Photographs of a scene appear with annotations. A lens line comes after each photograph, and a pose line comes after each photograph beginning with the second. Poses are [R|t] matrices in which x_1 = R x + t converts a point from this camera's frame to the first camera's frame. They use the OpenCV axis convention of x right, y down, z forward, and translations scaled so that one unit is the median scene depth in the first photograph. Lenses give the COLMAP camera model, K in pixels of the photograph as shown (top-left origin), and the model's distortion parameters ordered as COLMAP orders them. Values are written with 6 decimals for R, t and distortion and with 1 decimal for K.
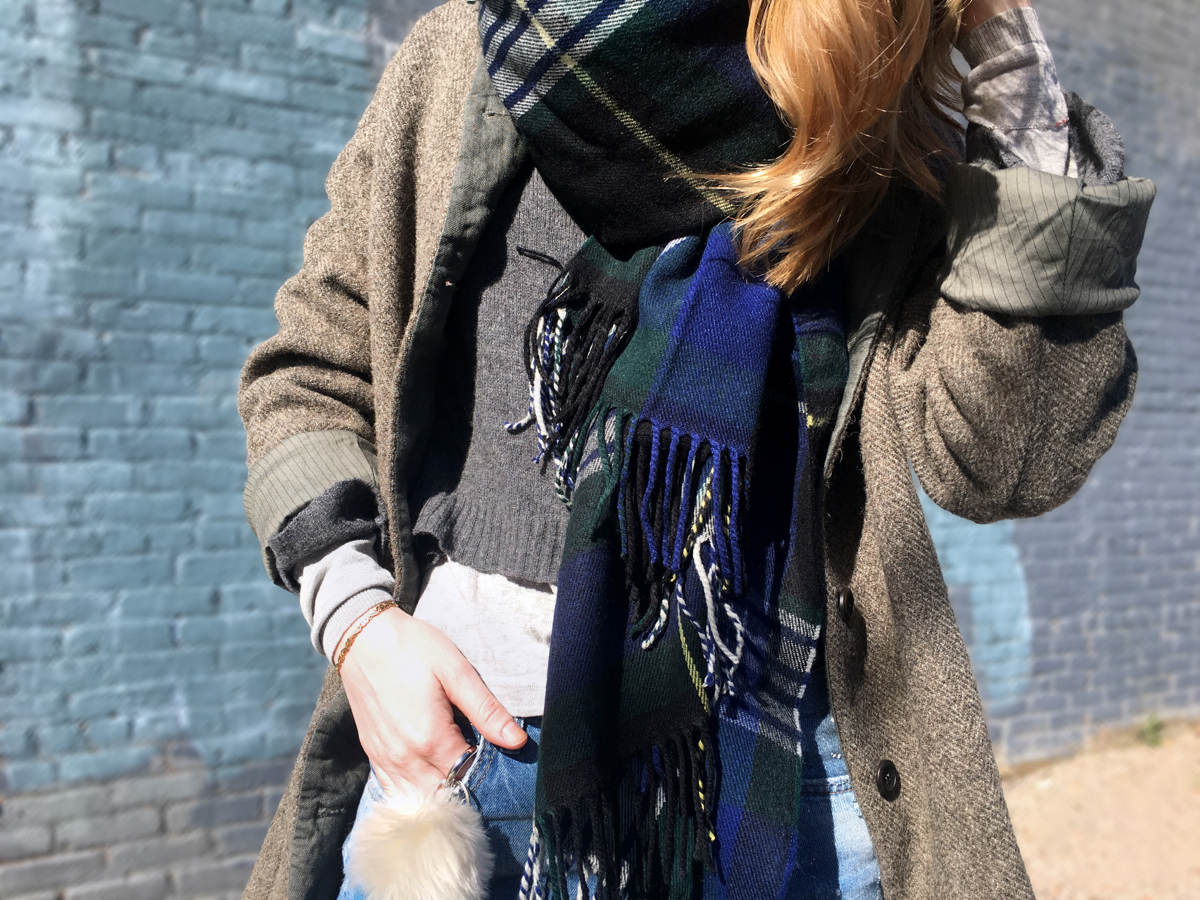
lens RADIAL K [[1023.8, 0, 608.6], [0, 1023.8, 449.6], [0, 0, 1]] dist [0.085538, -0.112766]
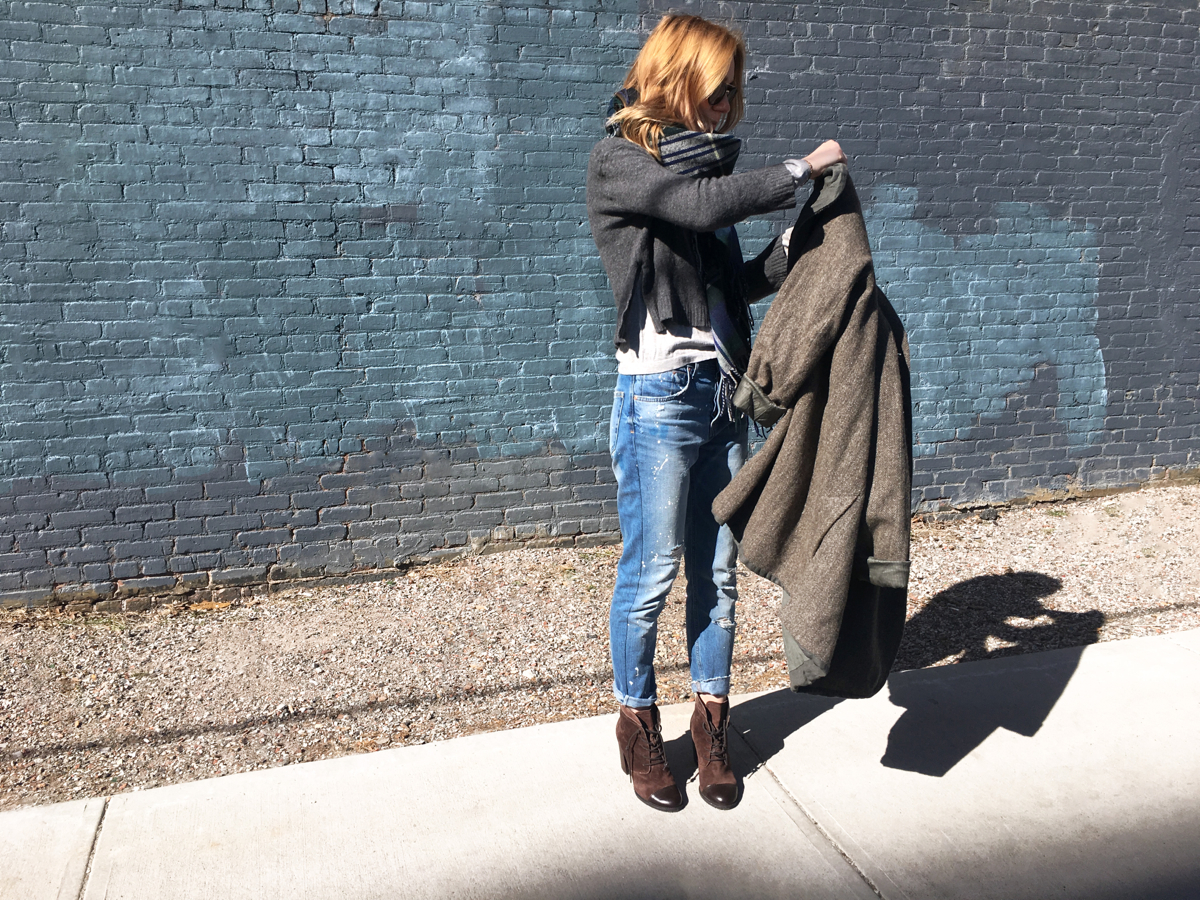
lens RADIAL K [[1023.8, 0, 603.4], [0, 1023.8, 450.0], [0, 0, 1]] dist [0.085538, -0.112766]
pose [[0.974056, 0.012942, -0.225938, 0.101248], [0.027226, 0.984411, 0.173762, -0.025592], [0.224664, -0.175405, 0.958519, -0.789771]]
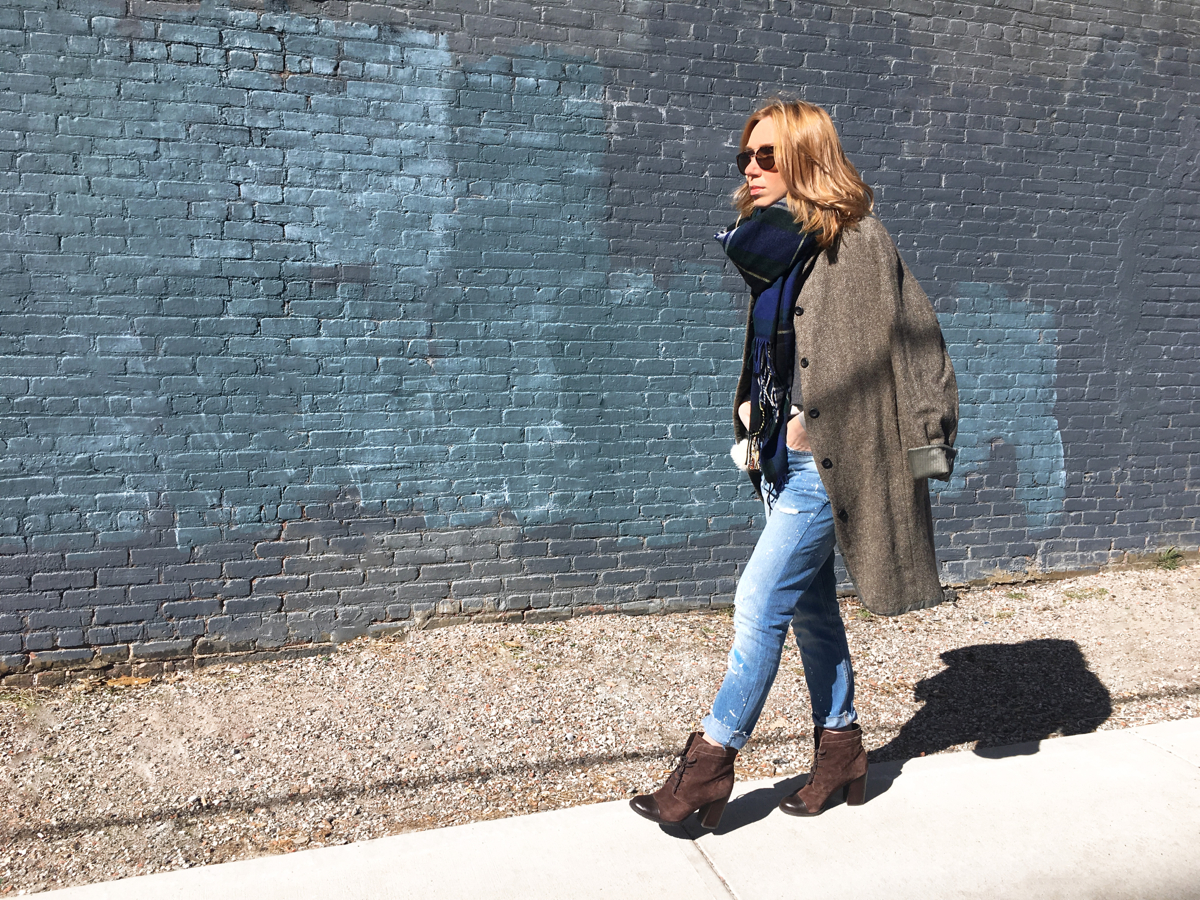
lens RADIAL K [[1023.8, 0, 606.3], [0, 1023.8, 441.9], [0, 0, 1]] dist [0.085538, -0.112766]
pose [[0.981974, 0.020188, -0.187933, 0.101868], [-0.000810, 0.994720, 0.102621, -0.025279], [0.189012, -0.100619, 0.976806, -0.729755]]
